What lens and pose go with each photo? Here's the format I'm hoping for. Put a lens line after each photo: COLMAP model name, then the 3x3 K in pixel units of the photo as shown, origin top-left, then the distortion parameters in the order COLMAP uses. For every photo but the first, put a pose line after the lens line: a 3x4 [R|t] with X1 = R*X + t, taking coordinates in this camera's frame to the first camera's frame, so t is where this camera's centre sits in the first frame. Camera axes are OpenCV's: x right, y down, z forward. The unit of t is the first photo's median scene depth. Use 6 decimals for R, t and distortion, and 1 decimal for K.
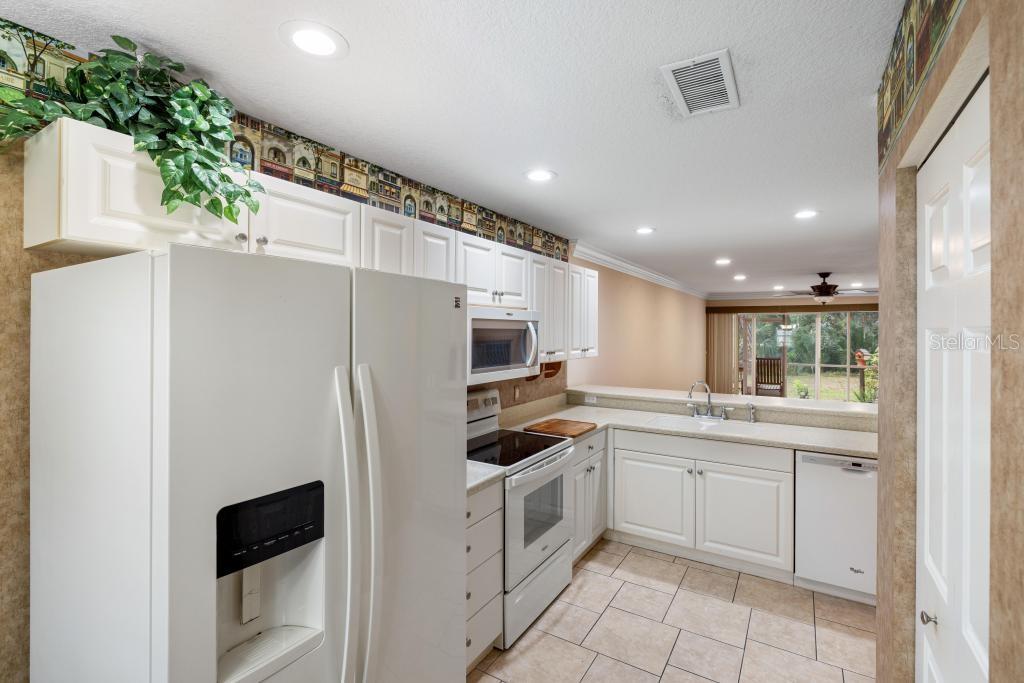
lens RADIAL K [[467.2, 0, 513.3], [0, 467.2, 334.2], [0, 0, 1]] dist [-0.004504, -0.000355]
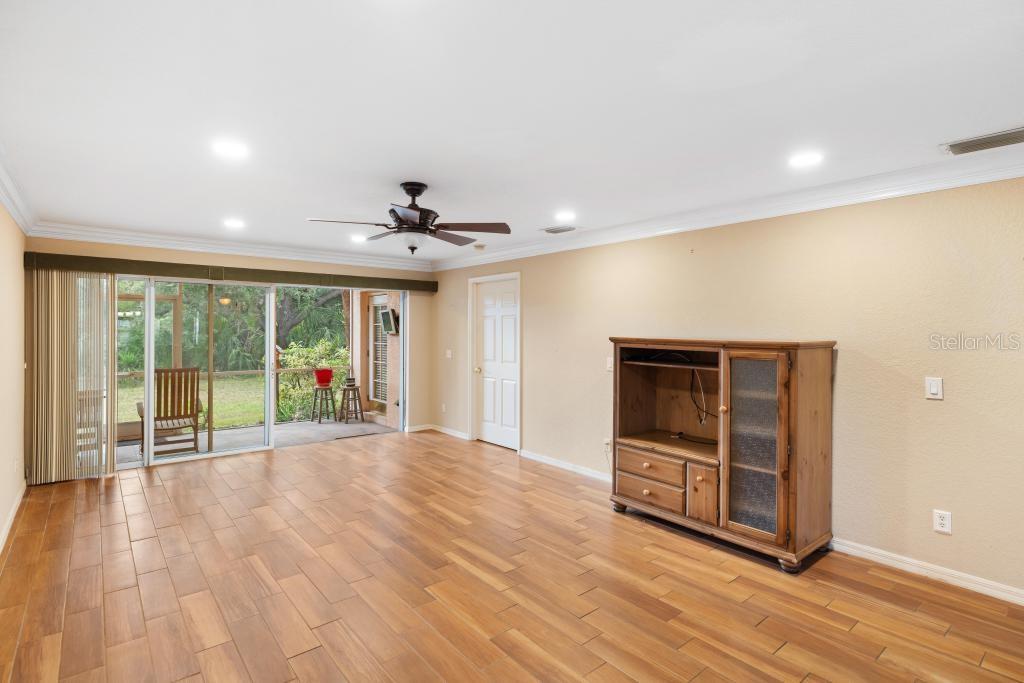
lens RADIAL K [[509.1, 0, 513.1], [0, 509.1, 331.6], [0, 0, 1]] dist [-0.006368, -0.001694]
pose [[0.315383, -0.004734, 0.948953, 0.476134], [0.002405, 0.999988, 0.004190, 0.033153], [-0.948962, 0.000961, 0.315390, 1.659179]]
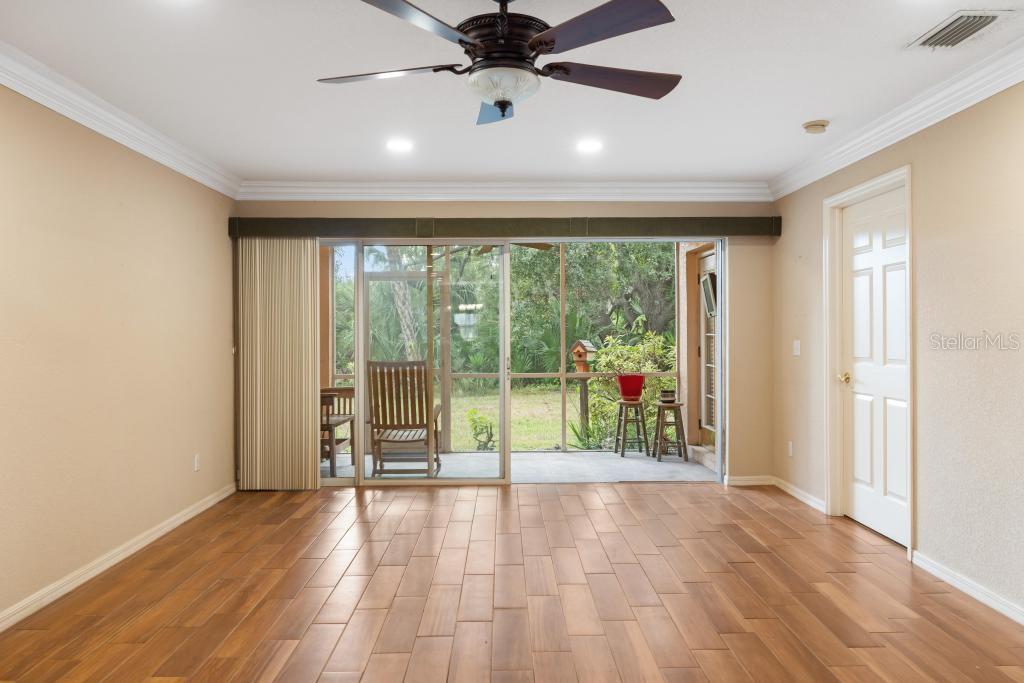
lens RADIAL K [[733.1, 0, 515.5], [0, 733.1, 336.2], [0, 0, 1]] dist [-0.007148, 0.004201]
pose [[0.839146, -0.008539, 0.543838, 1.051030], [0.009418, 0.999955, 0.001169, 0.108235], [-0.543824, 0.004141, 0.839189, 1.540121]]
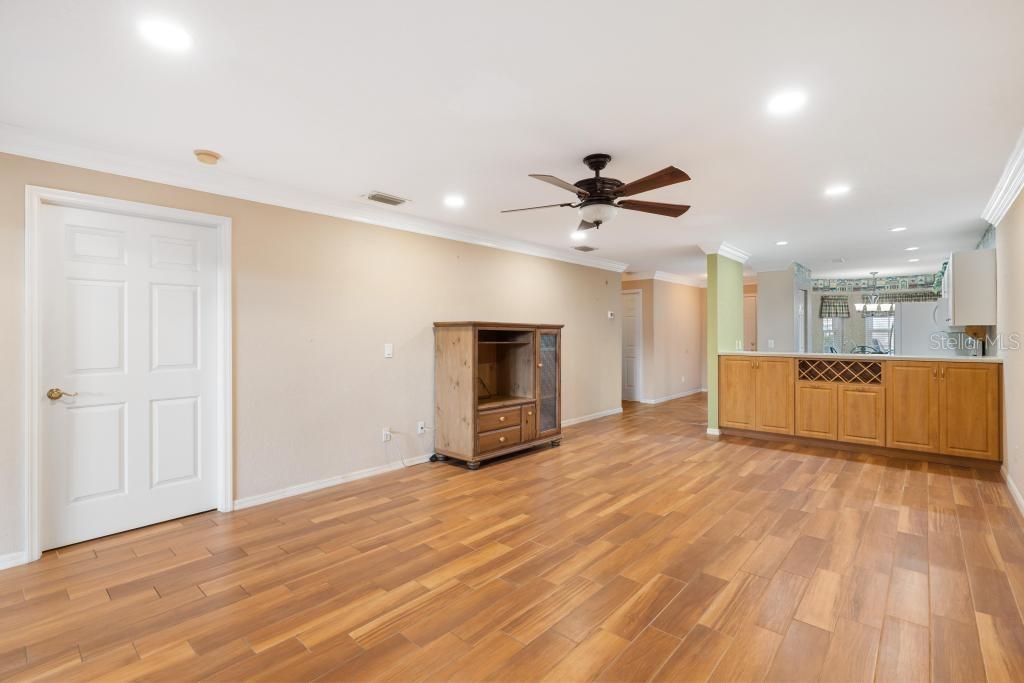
lens RADIAL K [[471.7, 0, 509.9], [0, 471.7, 334.2], [0, 0, 1]] dist [-0.007754, 0.002780]
pose [[-0.986004, 0.000859, 0.166720, 1.503958], [0.001836, 0.999982, 0.005705, 0.085984], [-0.166713, 0.005931, -0.985988, 3.274591]]
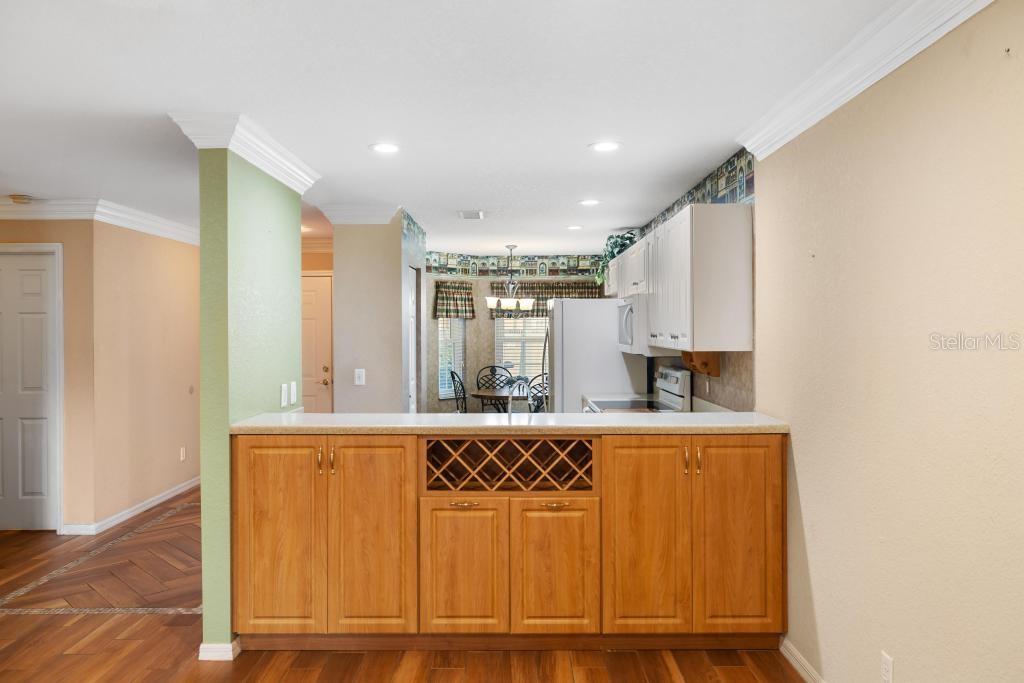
lens RADIAL K [[733.1, 0, 516.5], [0, 733.1, 328.9], [0, 0, 1]] dist [-0.007148, 0.004201]
pose [[-0.848080, 0.001194, -0.529866, 1.185622], [-0.000157, 0.999997, 0.002505, 0.025631], [0.529867, 0.002208, -0.848078, 2.323389]]
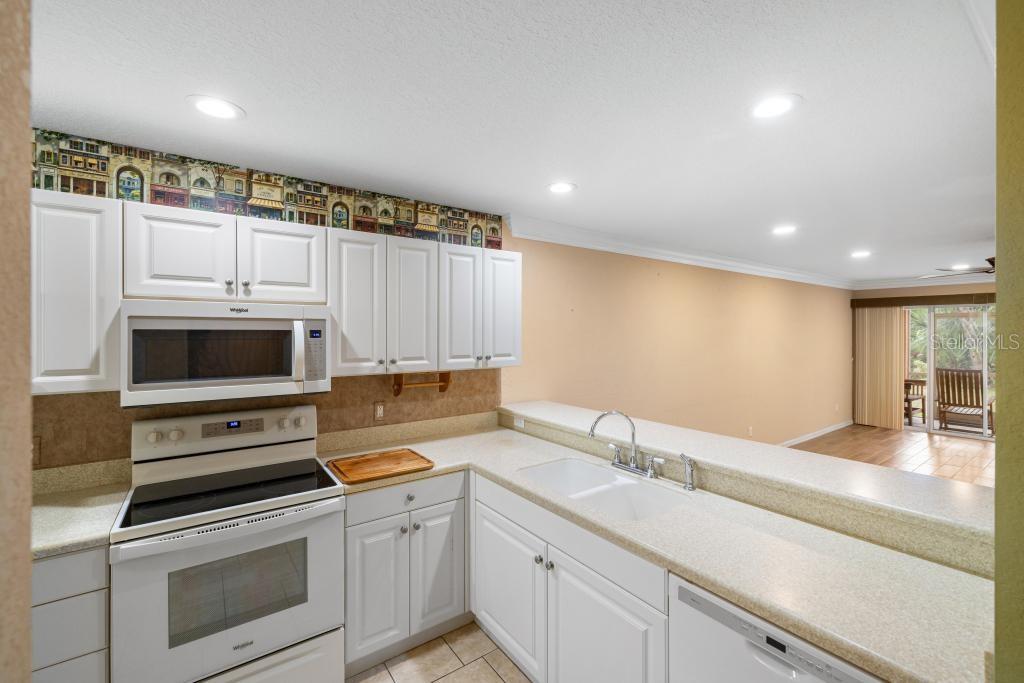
lens RADIAL K [[433.8, 0, 511.3], [0, 433.8, 332.9], [0, 0, 1]] dist [0.000759, -0.000534]
pose [[0.925281, -0.001932, -0.379278, 0.600060], [0.000284, 0.999990, -0.004401, -0.003240], [0.379283, 0.003964, 0.925272, 0.486874]]
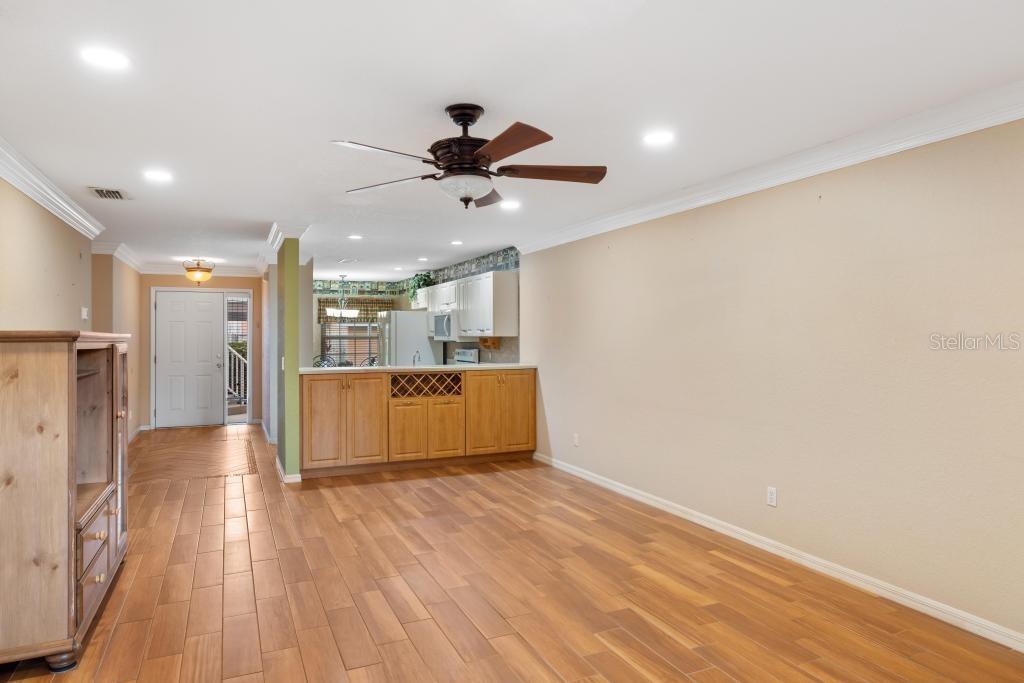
lens RADIAL K [[631.2, 0, 518.4], [0, 631.2, 334.8], [0, 0, 1]] dist [0.000015, 0.002031]
pose [[-0.548223, 0.000610, -0.836332, 2.260281], [-0.001301, 0.999998, 0.001582, 0.056707], [0.836331, 0.001955, -0.548221, 2.837049]]
